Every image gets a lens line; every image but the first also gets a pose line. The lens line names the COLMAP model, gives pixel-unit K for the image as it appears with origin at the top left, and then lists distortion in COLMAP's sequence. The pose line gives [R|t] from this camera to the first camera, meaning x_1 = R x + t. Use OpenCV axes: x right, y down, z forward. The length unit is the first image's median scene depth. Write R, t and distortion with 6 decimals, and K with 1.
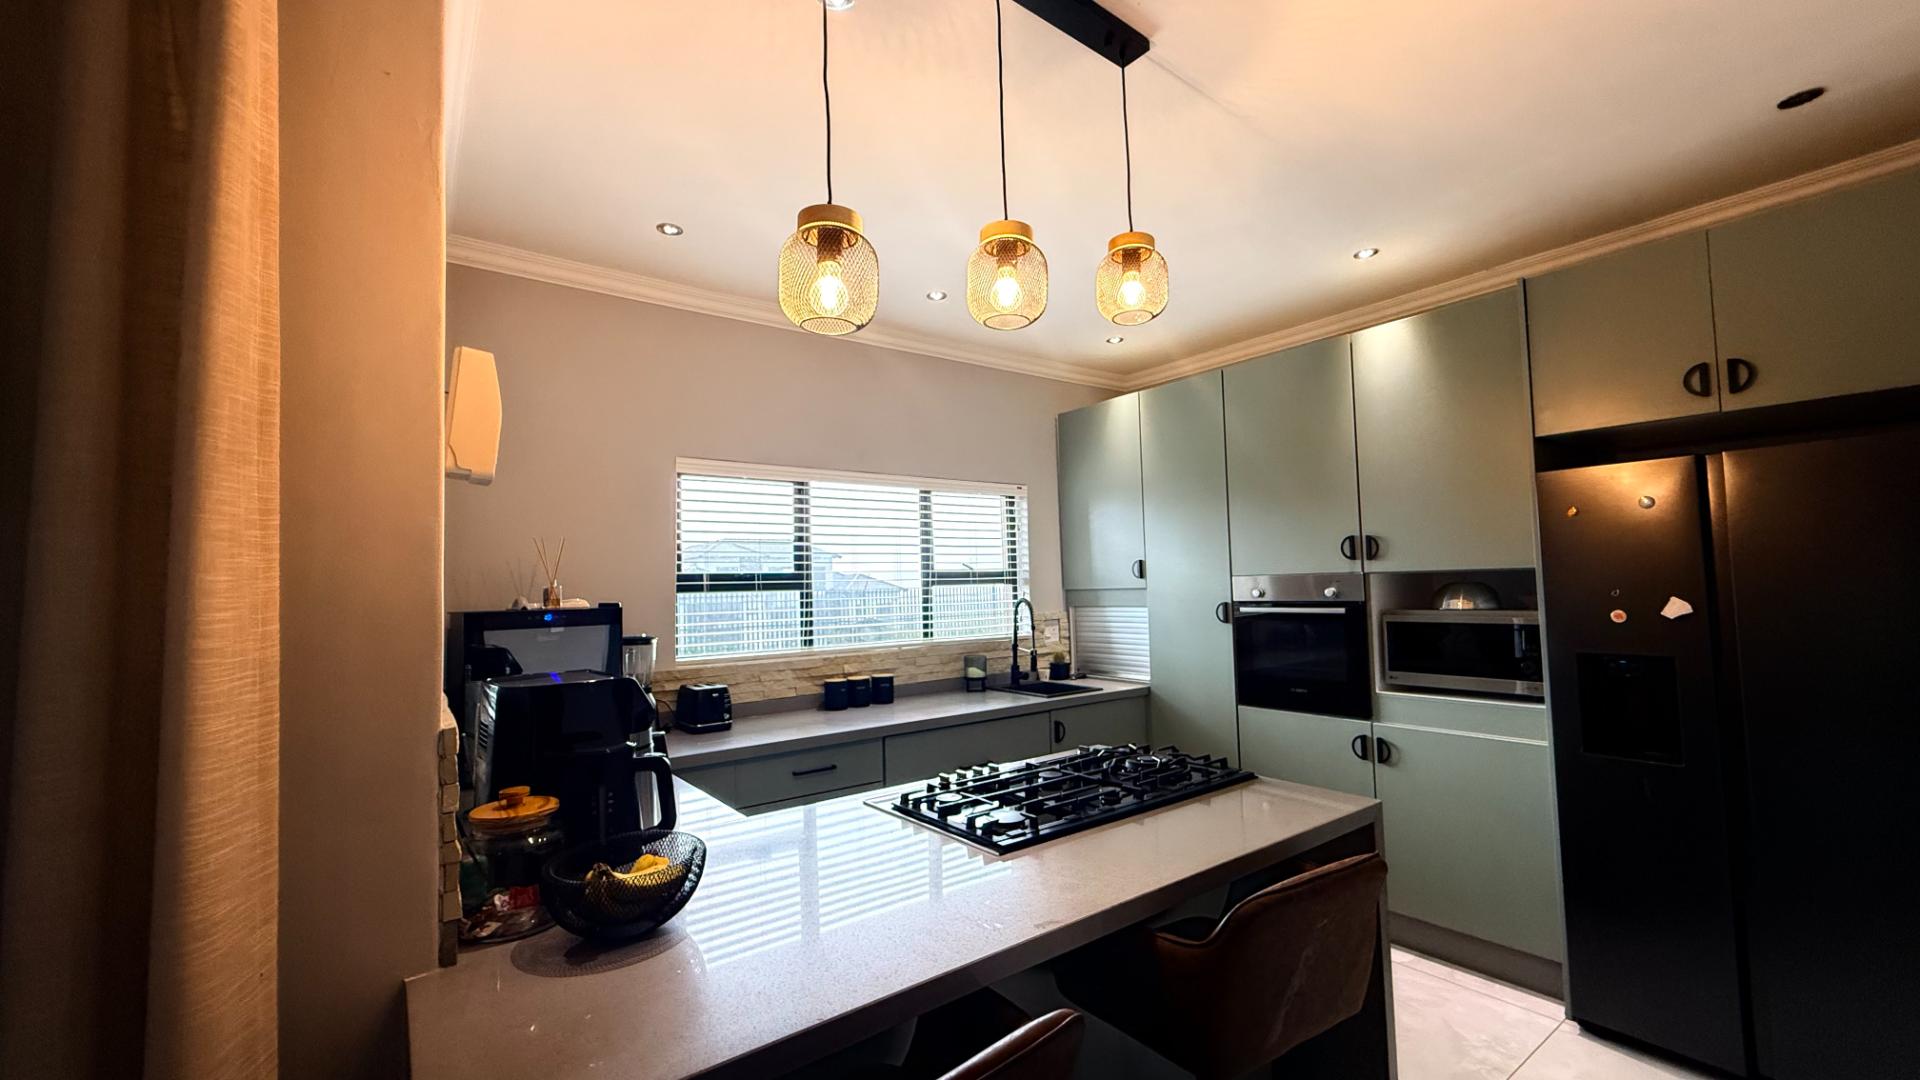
lens RADIAL K [[766.0, 0, 952.3], [0, 766.0, 540.5], [0, 0, 1]] dist [-0.001147, -0.000284]
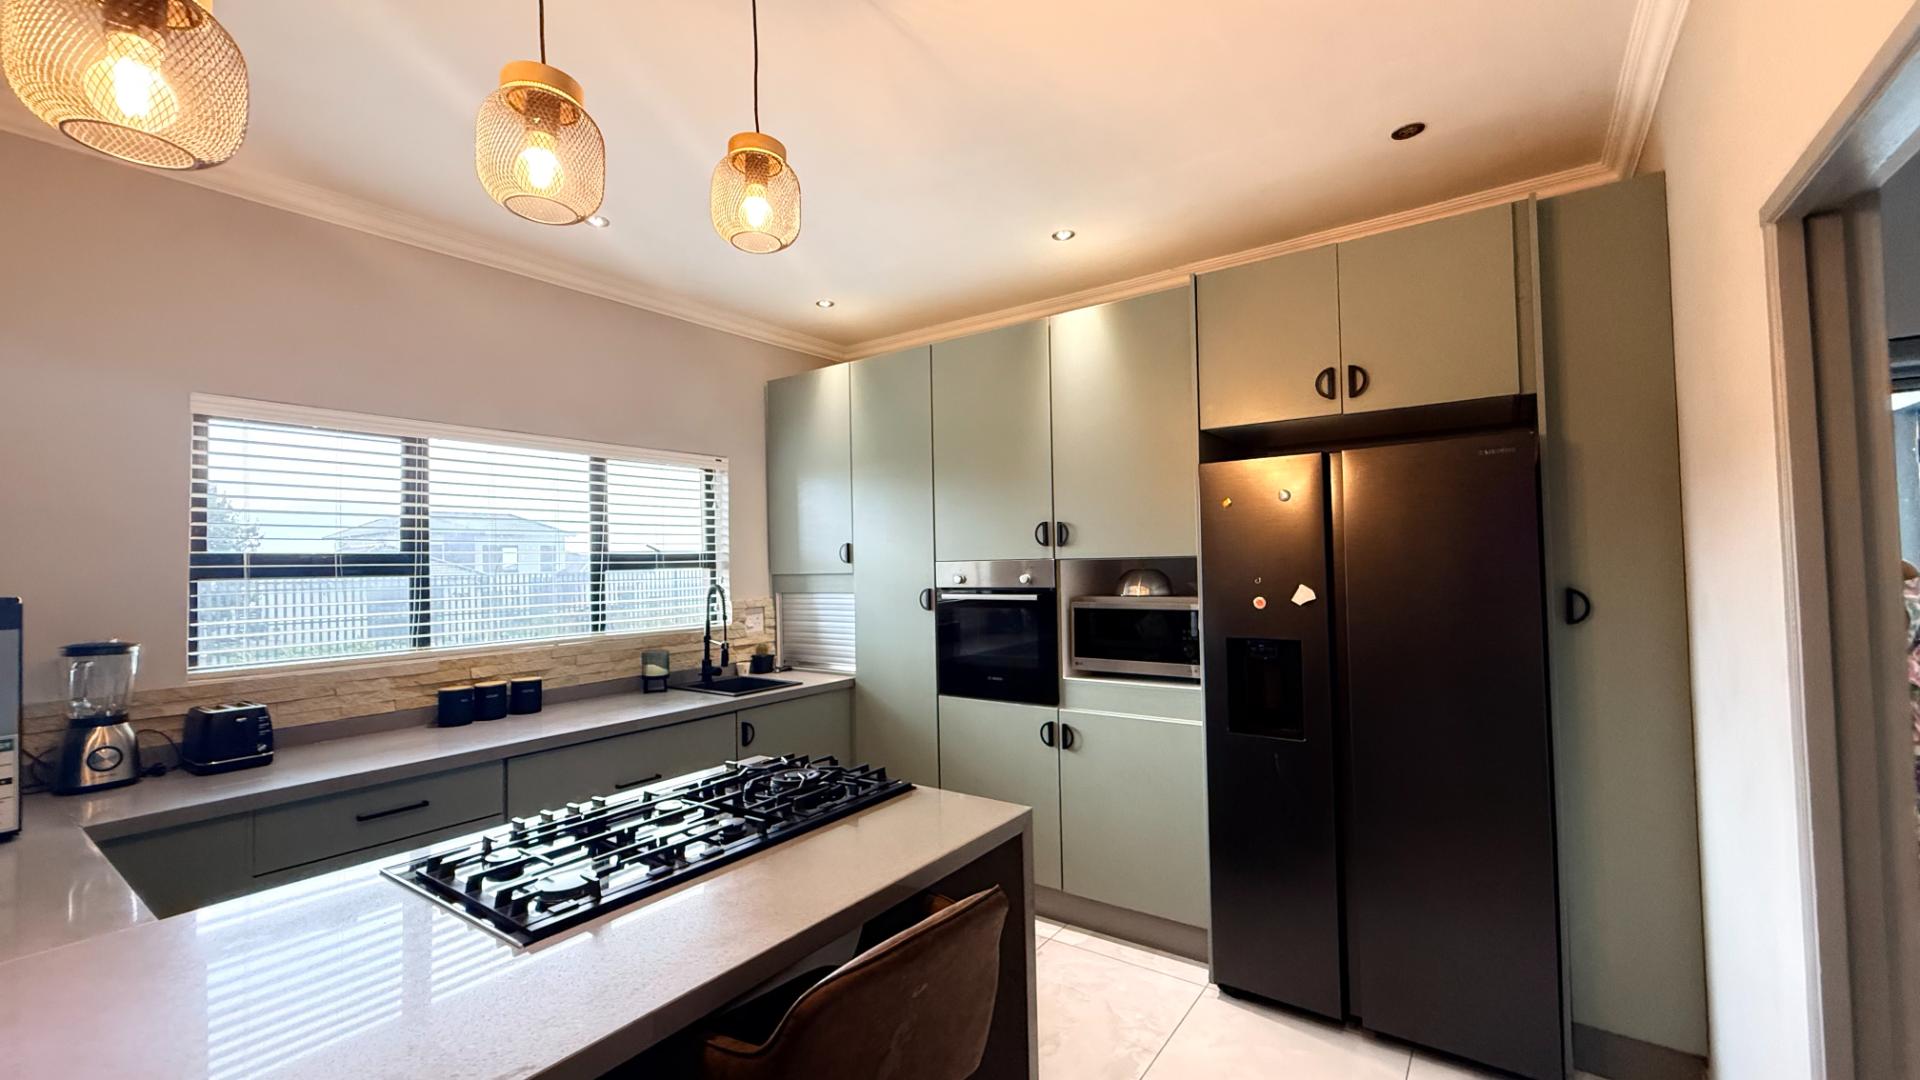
lens RADIAL K [[766.0, 0, 957.5], [0, 766.0, 539.9], [0, 0, 1]] dist [-0.001147, -0.000284]
pose [[0.951515, 0.014410, 0.307264, 0.116061], [-0.021465, 0.999578, 0.019591, 0.000530], [-0.306852, -0.025237, 0.951423, 0.097504]]
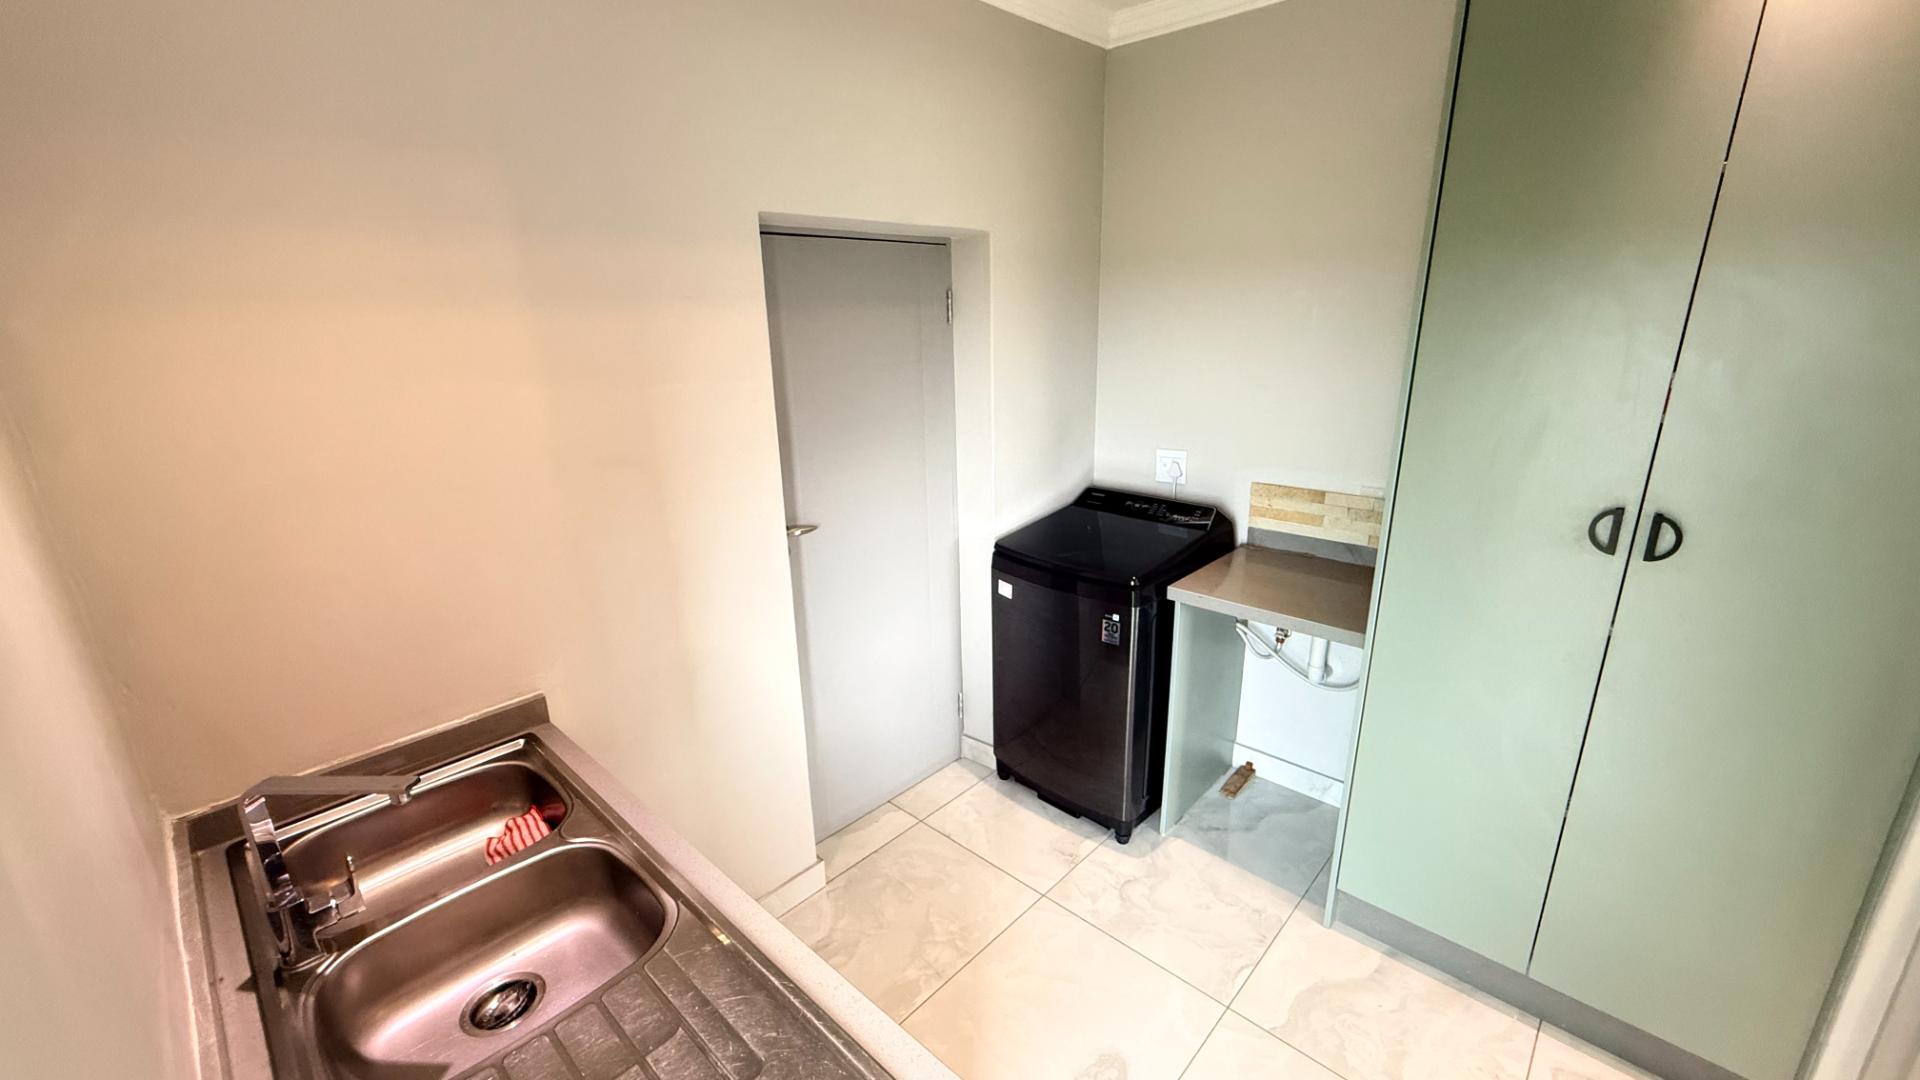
lens RADIAL K [[766.0, 0, 962.4], [0, 766.0, 539.8], [0, 0, 1]] dist [-0.001147, -0.000284]
pose [[0.983359, -0.045956, 0.175763, 0.212506], [-0.017479, 0.939056, 0.343320, -0.326201], [-0.180829, -0.340679, 0.922626, 0.352372]]
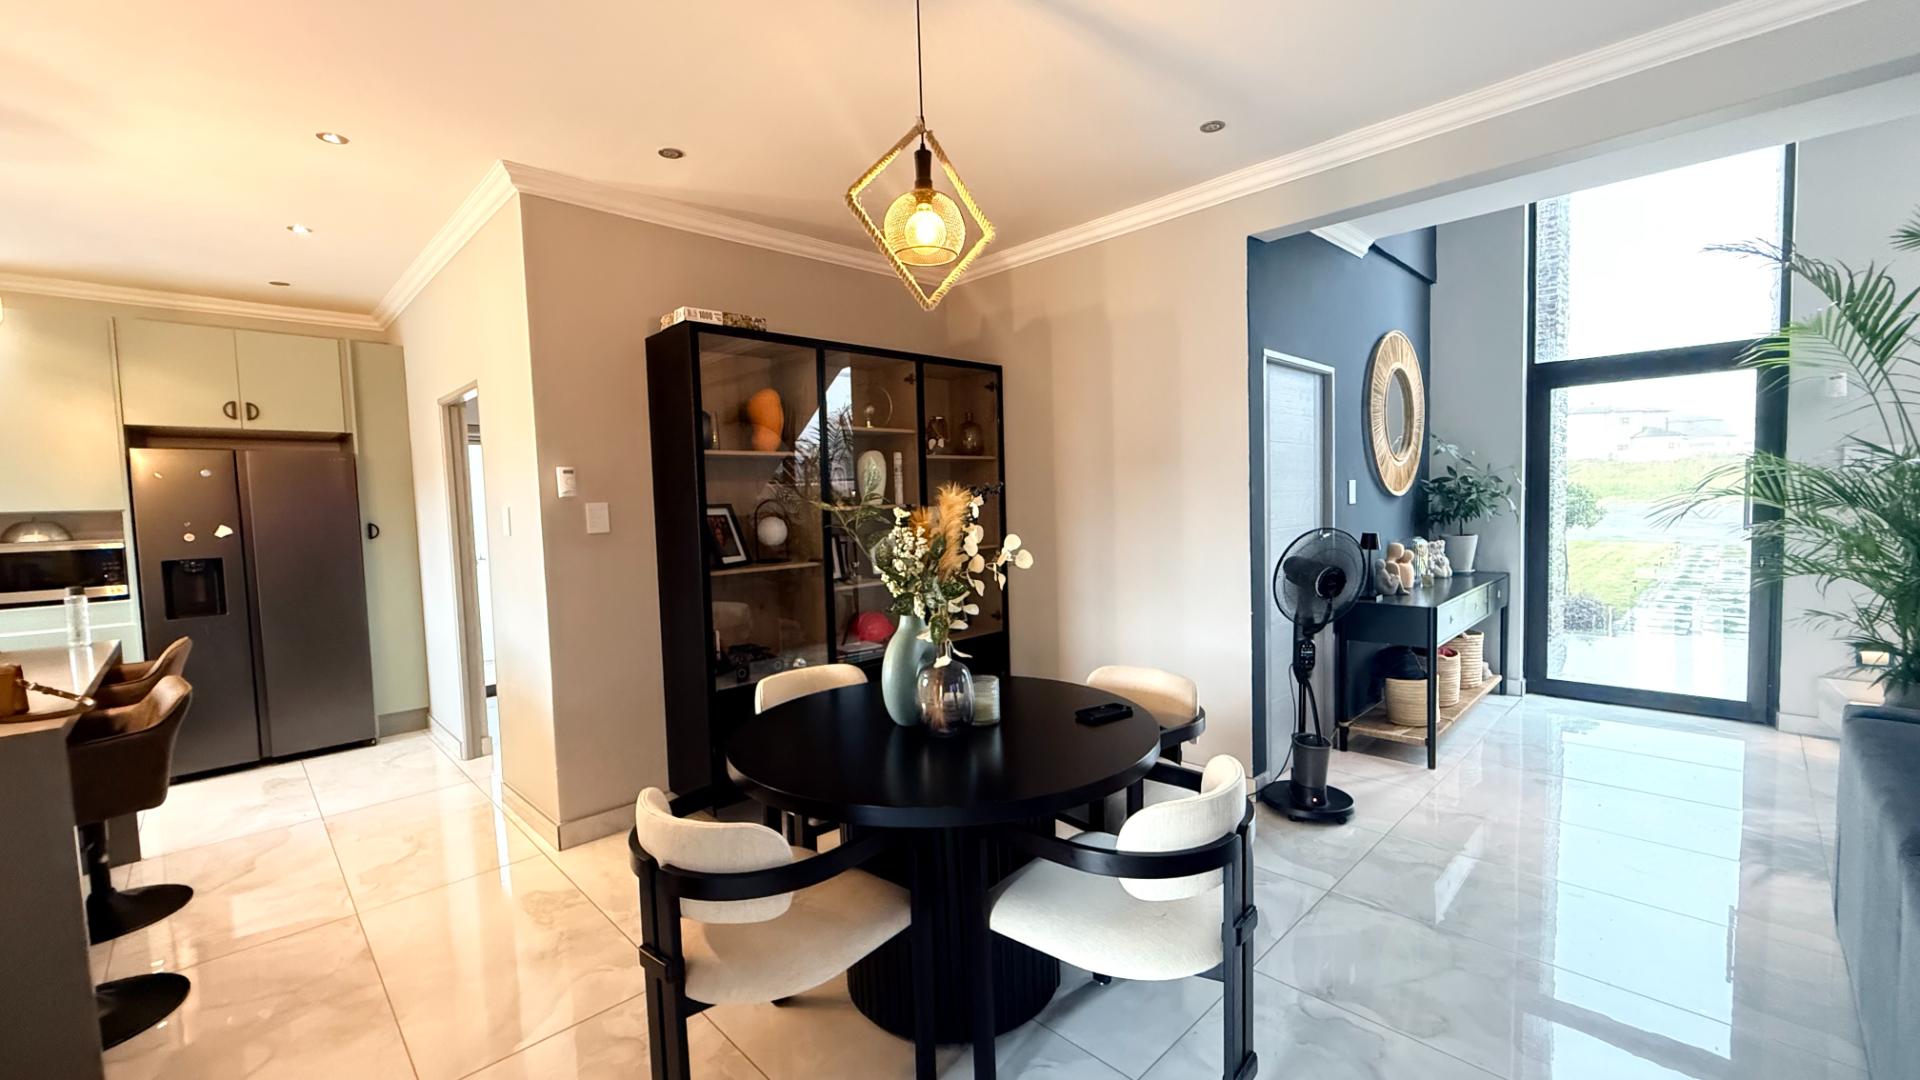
lens RADIAL K [[766.0, 0, 961.6], [0, 766.0, 538.2], [0, 0, 1]] dist [-0.001147, -0.000284]
pose [[-0.137277, -0.027812, 0.990142, -0.861025], [-0.033923, 0.999151, 0.023362, -0.000390], [-0.989952, -0.030381, -0.138104, -0.396116]]
